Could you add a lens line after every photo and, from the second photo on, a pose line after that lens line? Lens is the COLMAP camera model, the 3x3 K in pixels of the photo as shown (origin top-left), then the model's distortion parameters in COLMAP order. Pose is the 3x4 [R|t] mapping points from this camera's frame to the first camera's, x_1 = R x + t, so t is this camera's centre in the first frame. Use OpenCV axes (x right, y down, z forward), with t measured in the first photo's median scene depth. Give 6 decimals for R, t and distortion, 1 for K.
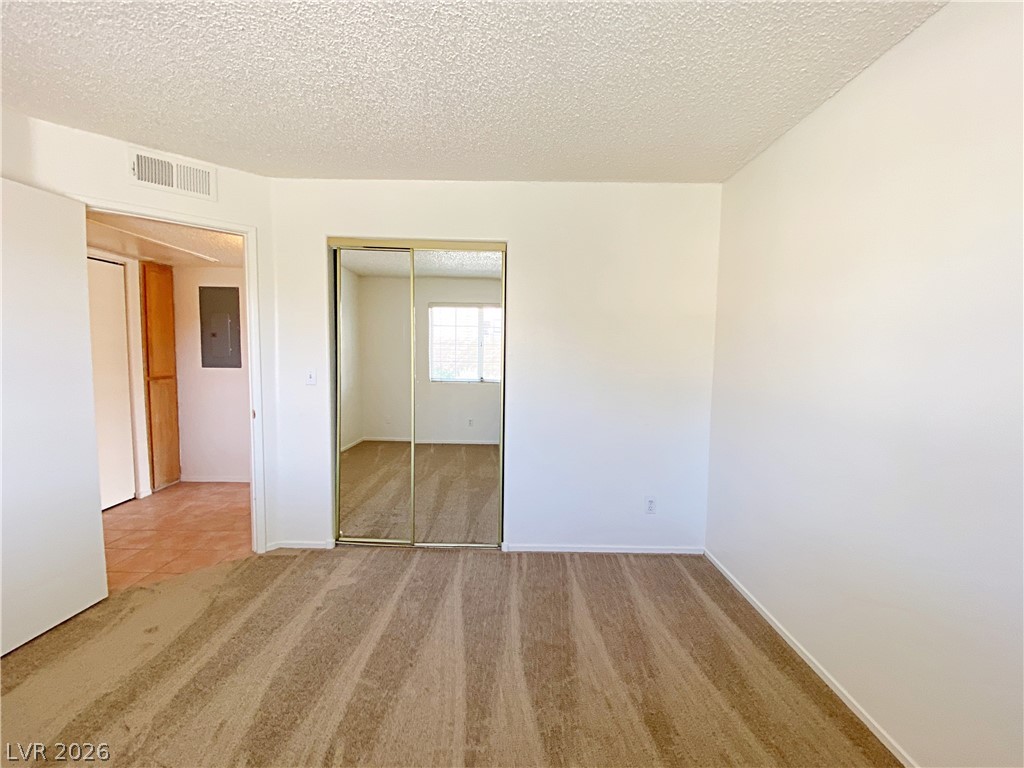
lens RADIAL K [[417.1, 0, 519.4], [0, 417.1, 384.2], [0, 0, 1]] dist [0.001208, -0.004944]
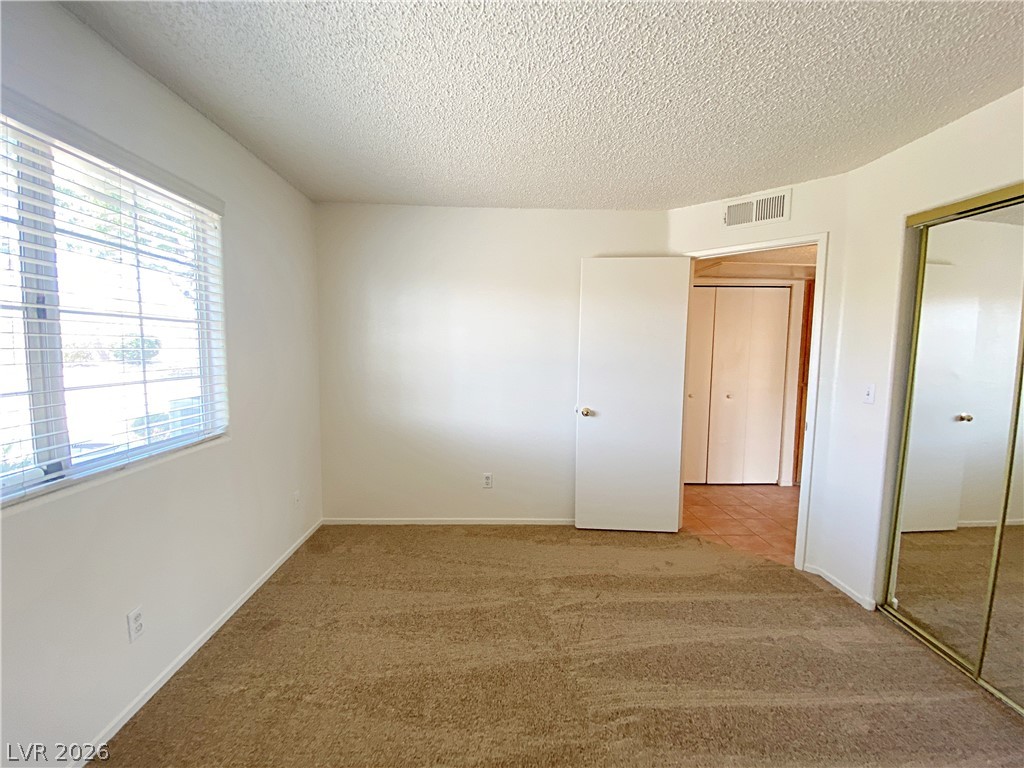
lens RADIAL K [[417.1, 0, 521.1], [0, 417.1, 384.1], [0, 0, 1]] dist [0.001208, -0.004944]
pose [[0.069019, 0.071976, -0.995015, 0.283688], [-0.094784, 0.993355, 0.065281, -0.025933], [0.993102, 0.089806, 0.075383, 0.256750]]
